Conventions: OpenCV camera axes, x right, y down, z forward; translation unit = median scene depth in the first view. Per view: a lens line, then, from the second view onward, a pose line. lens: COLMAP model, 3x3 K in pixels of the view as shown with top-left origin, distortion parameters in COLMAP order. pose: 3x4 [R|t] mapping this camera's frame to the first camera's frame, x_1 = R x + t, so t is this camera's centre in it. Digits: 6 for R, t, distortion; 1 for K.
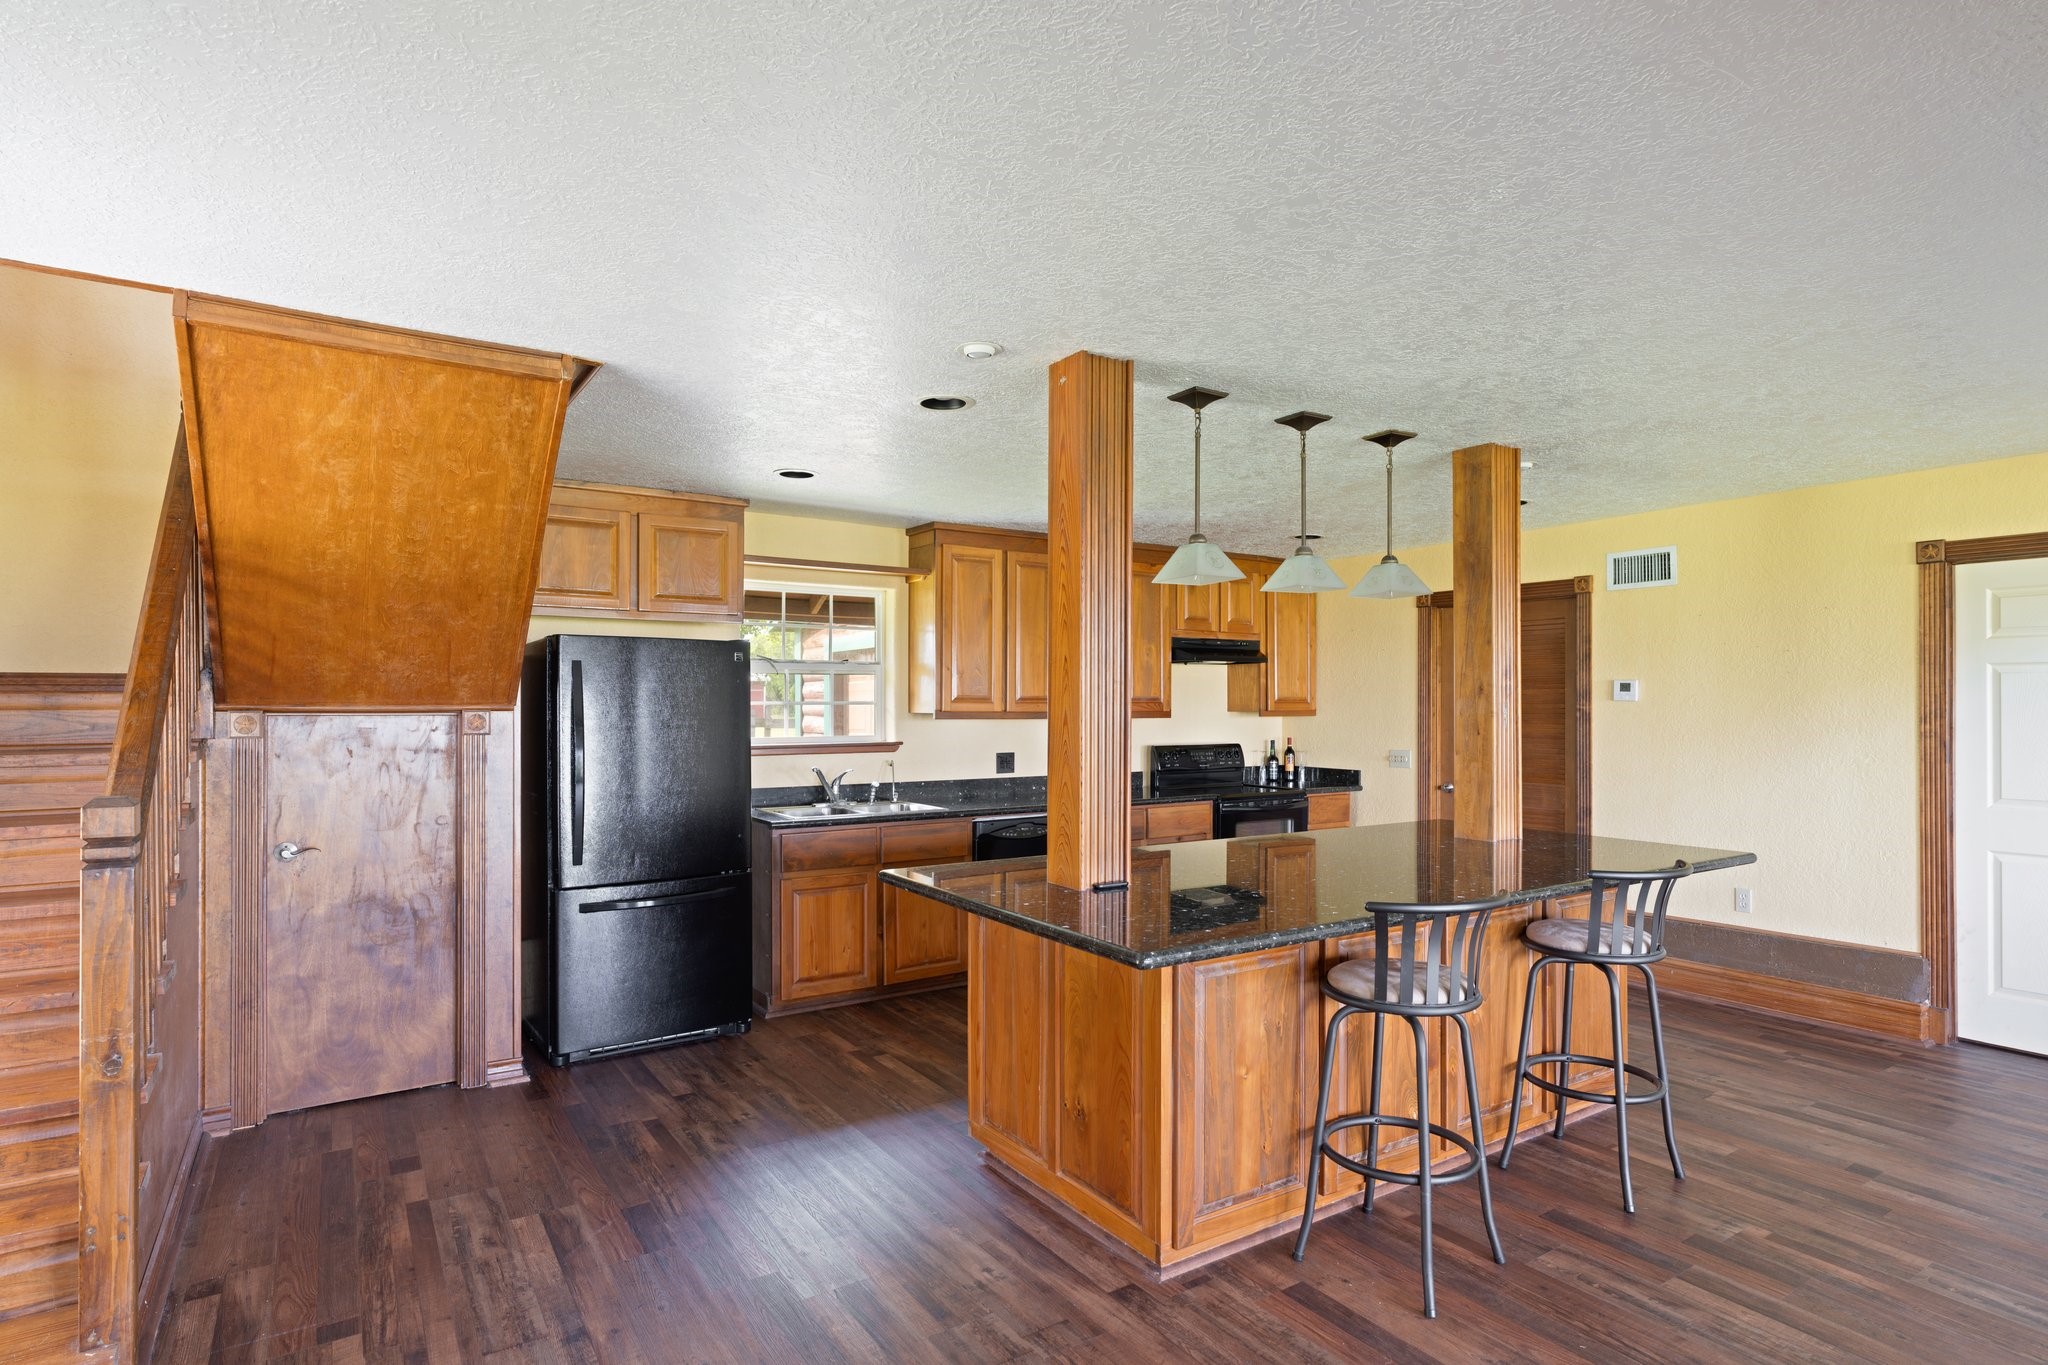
lens RADIAL K [[1072.5, 0, 1026.8], [0, 1072.5, 688.2], [0, 0, 1]] dist [-0.002280, -0.000088]
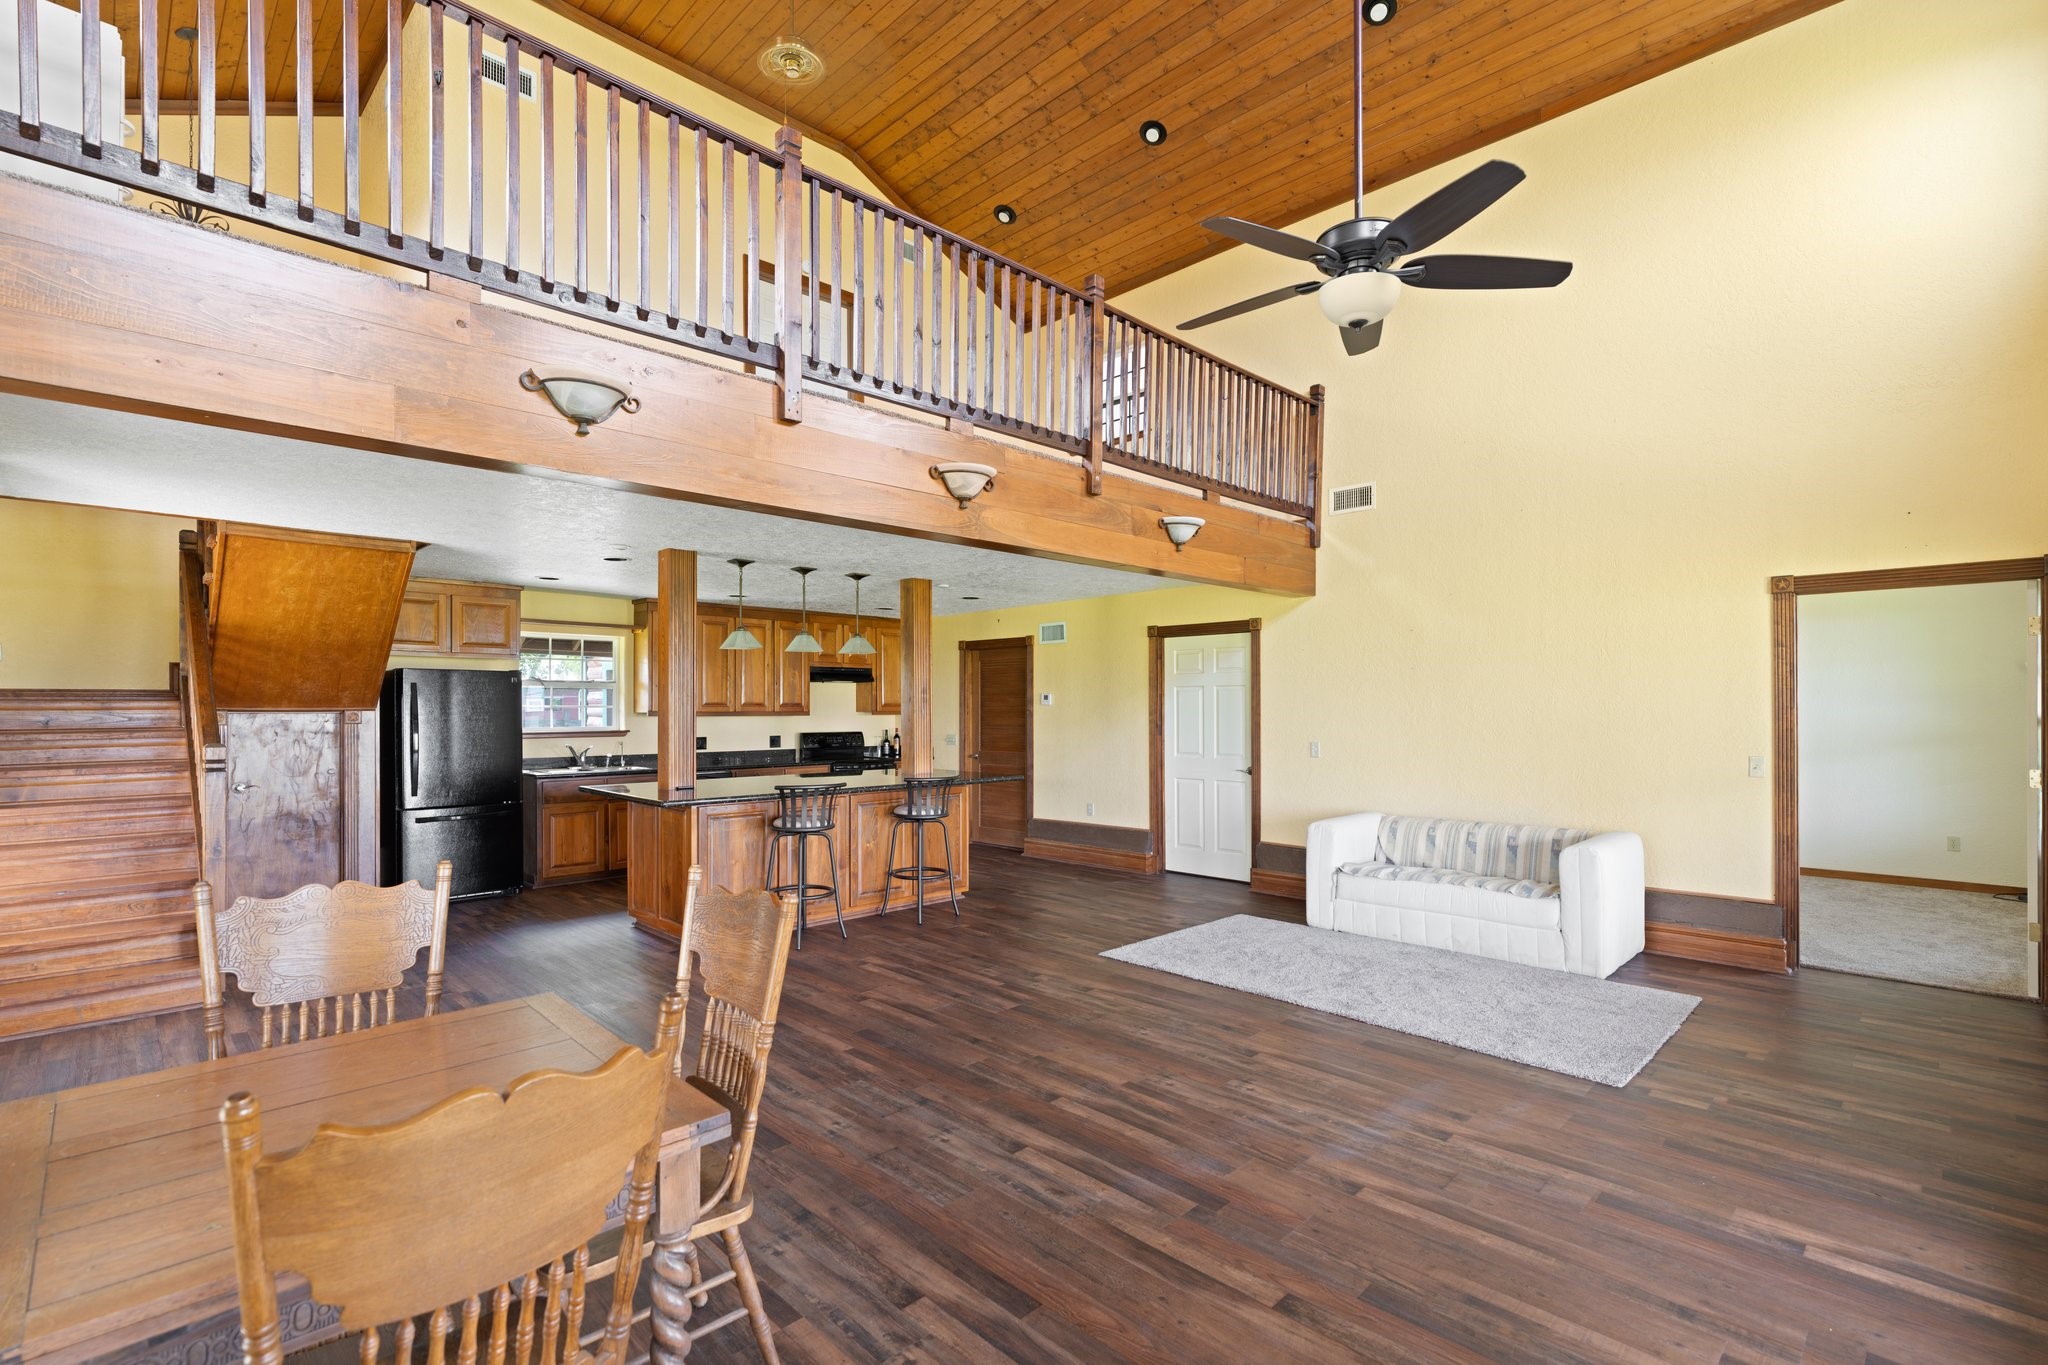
lens RADIAL K [[937.7, 0, 1021.3], [0, 937.7, 701.5], [0, 0, 1]] dist [0.001818, 0.000616]
pose [[0.980695, 0.000070, 0.195544, 0.276962], [-0.001412, 0.999976, 0.006722, -0.006441], [-0.195539, -0.006869, 0.980672, -0.756148]]
